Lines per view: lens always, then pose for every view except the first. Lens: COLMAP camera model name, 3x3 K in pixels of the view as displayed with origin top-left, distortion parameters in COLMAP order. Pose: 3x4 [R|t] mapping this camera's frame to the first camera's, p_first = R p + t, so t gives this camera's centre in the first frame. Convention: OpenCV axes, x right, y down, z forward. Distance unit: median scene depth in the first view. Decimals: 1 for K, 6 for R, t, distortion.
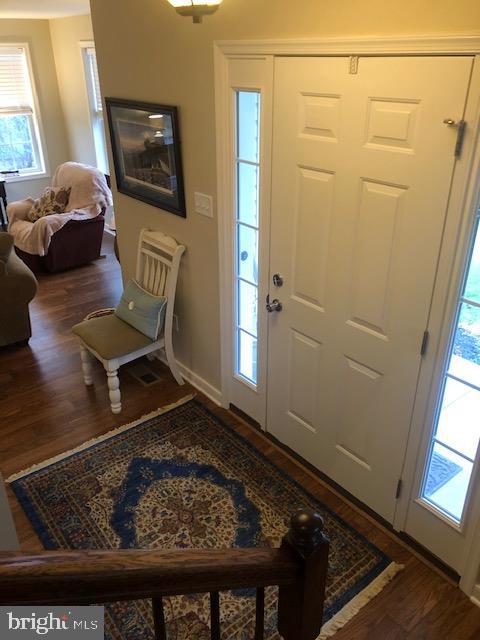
lens RADIAL K [[521.1, 0, 243.9], [0, 521.1, 313.6], [0, 0, 1]] dist [0.021400, -0.023862]
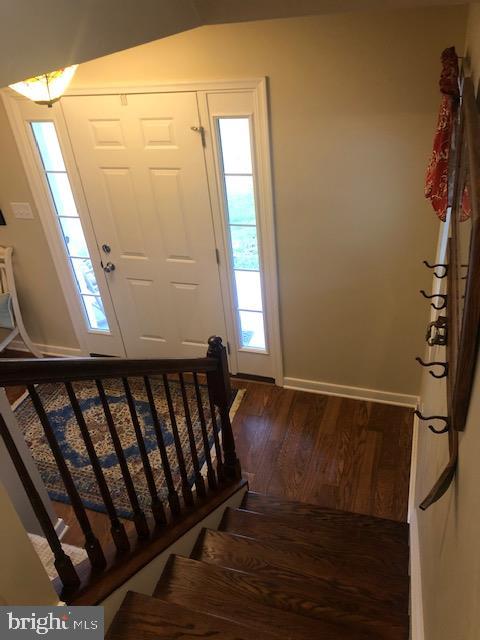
lens RADIAL K [[521.1, 0, 237.6], [0, 521.1, 320.4], [0, 0, 1]] dist [0.021400, -0.023862]
pose [[0.836115, -0.358199, 0.415457, -0.294335], [0.315715, 0.933585, 0.169536, -0.010940], [-0.448593, -0.010586, 0.893674, -0.422815]]
